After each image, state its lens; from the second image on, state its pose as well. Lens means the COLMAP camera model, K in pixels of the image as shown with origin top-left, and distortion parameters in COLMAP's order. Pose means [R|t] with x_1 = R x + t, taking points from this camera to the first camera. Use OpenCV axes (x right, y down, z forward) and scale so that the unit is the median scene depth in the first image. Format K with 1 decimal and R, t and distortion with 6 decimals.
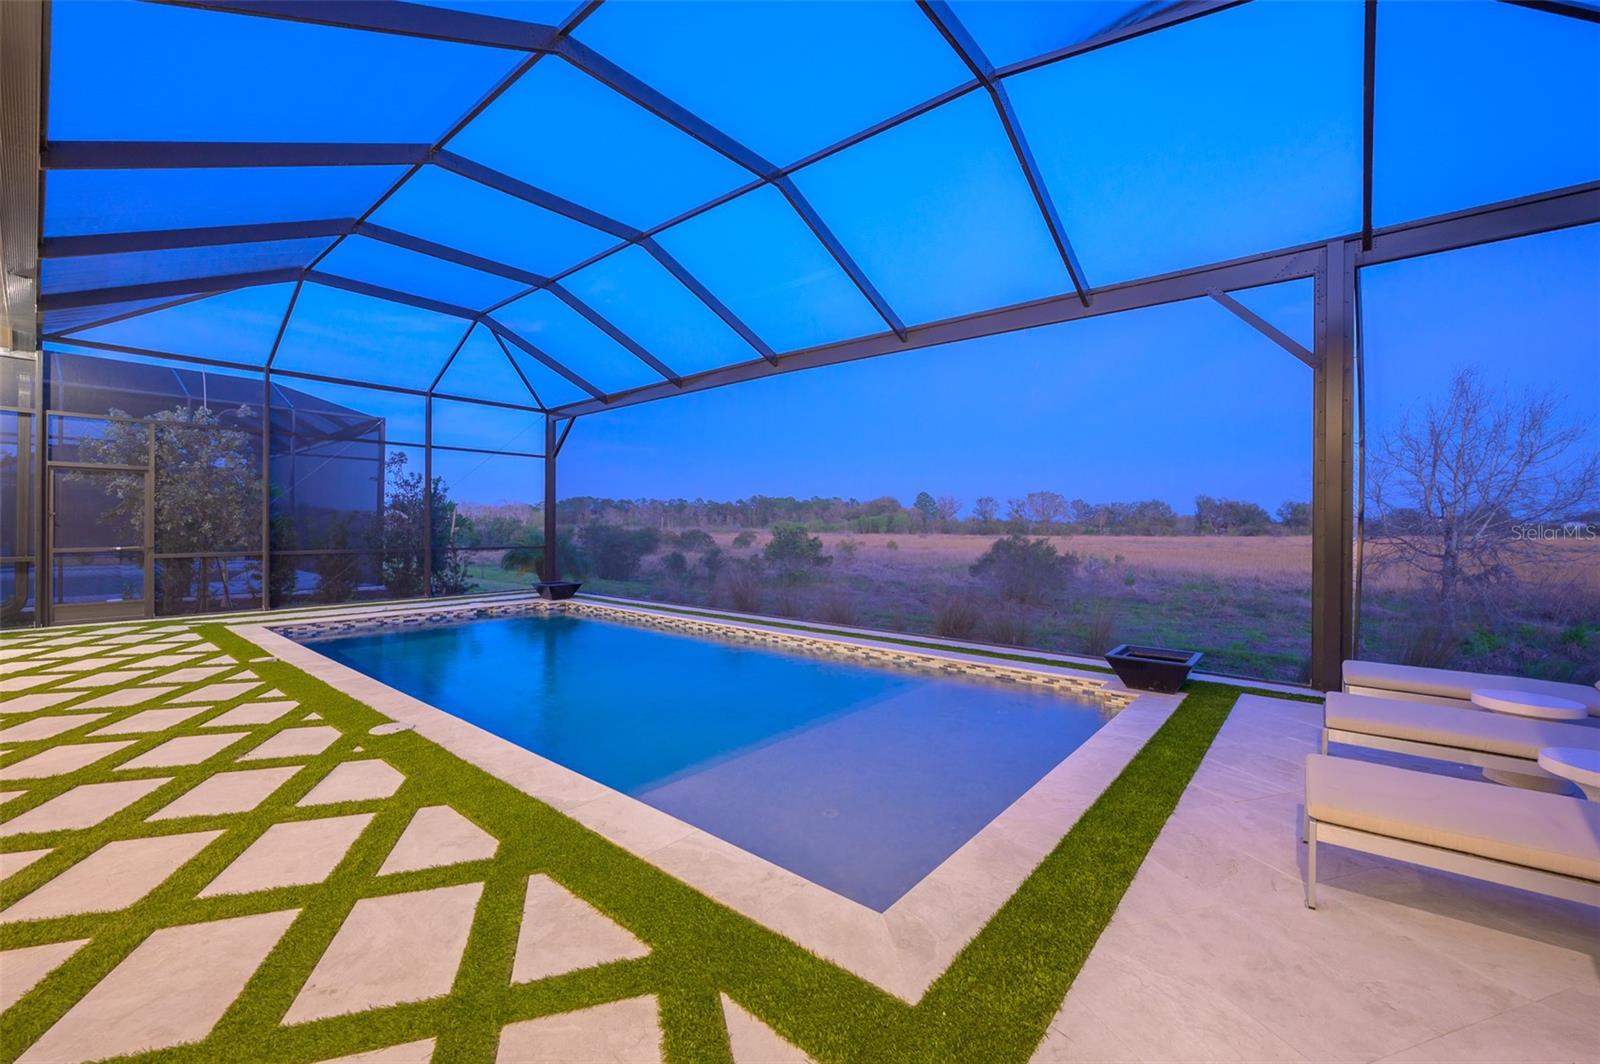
lens RADIAL K [[656.1, 0, 815.8], [0, 656.1, 527.0], [0, 0, 1]] dist [-0.001022, -0.000070]
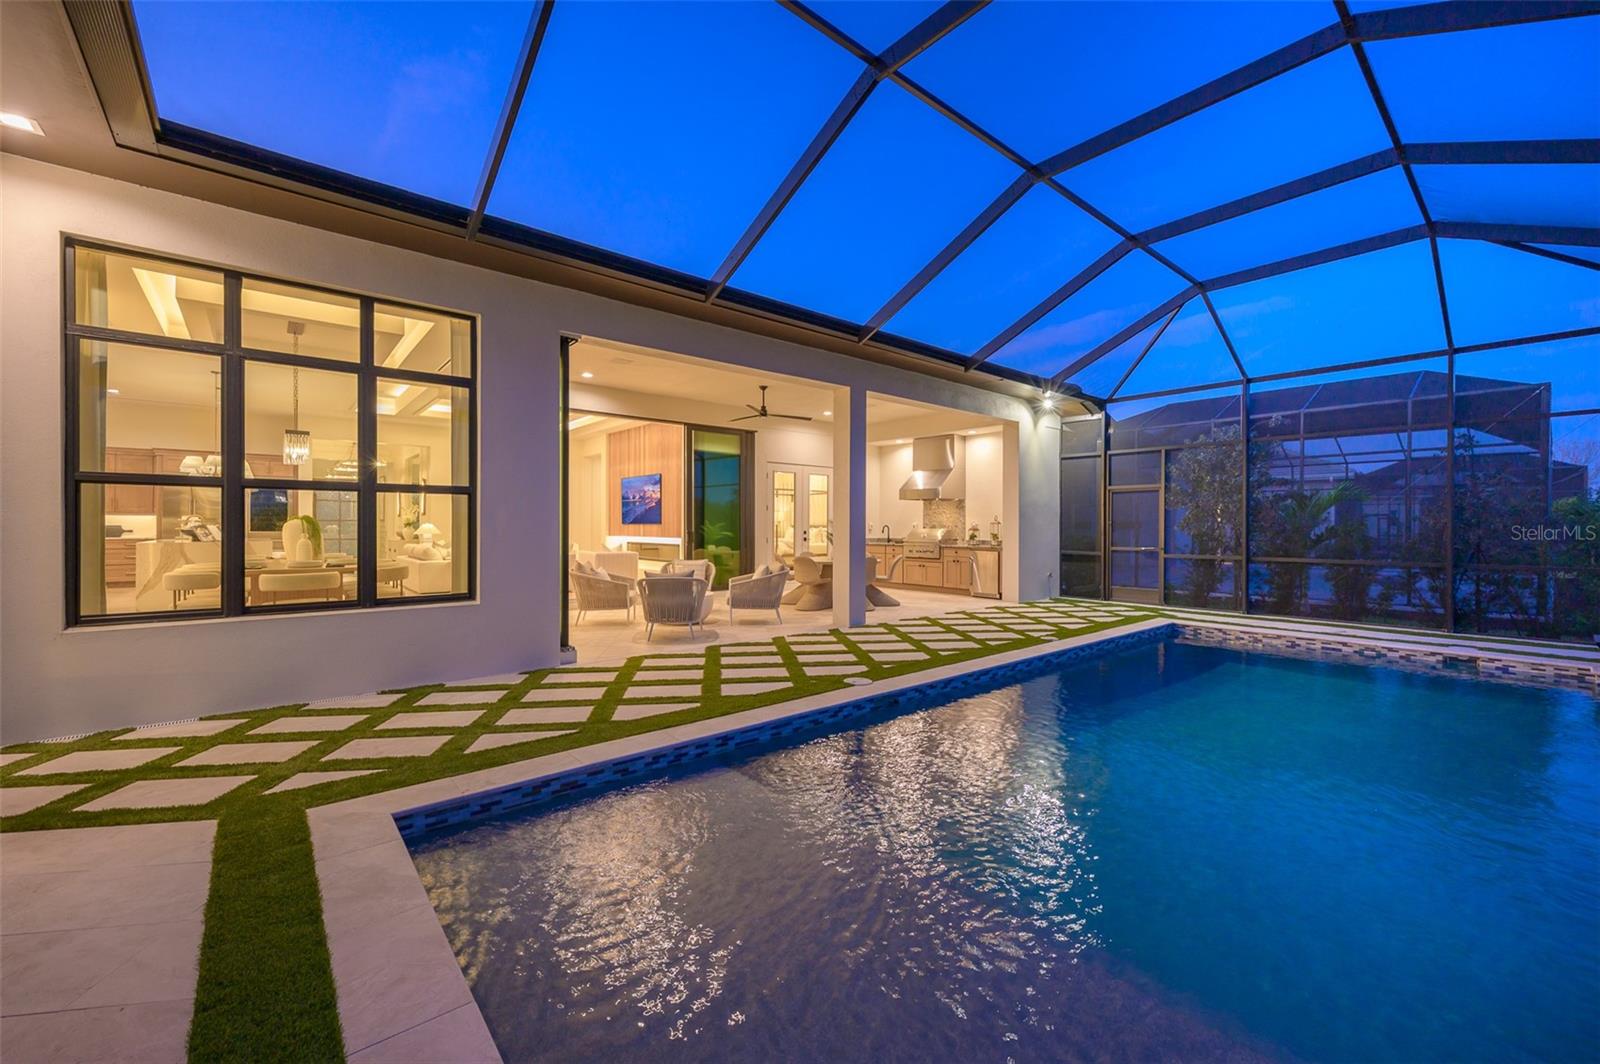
lens RADIAL K [[656.1, 0, 803.8], [0, 656.1, 535.6], [0, 0, 1]] dist [-0.001022, -0.000070]
pose [[-0.217232, 0.008823, -0.976080, 0.336781], [-0.004759, 0.999938, 0.010098, -0.002697], [0.976108, 0.006839, -0.217176, 0.576465]]
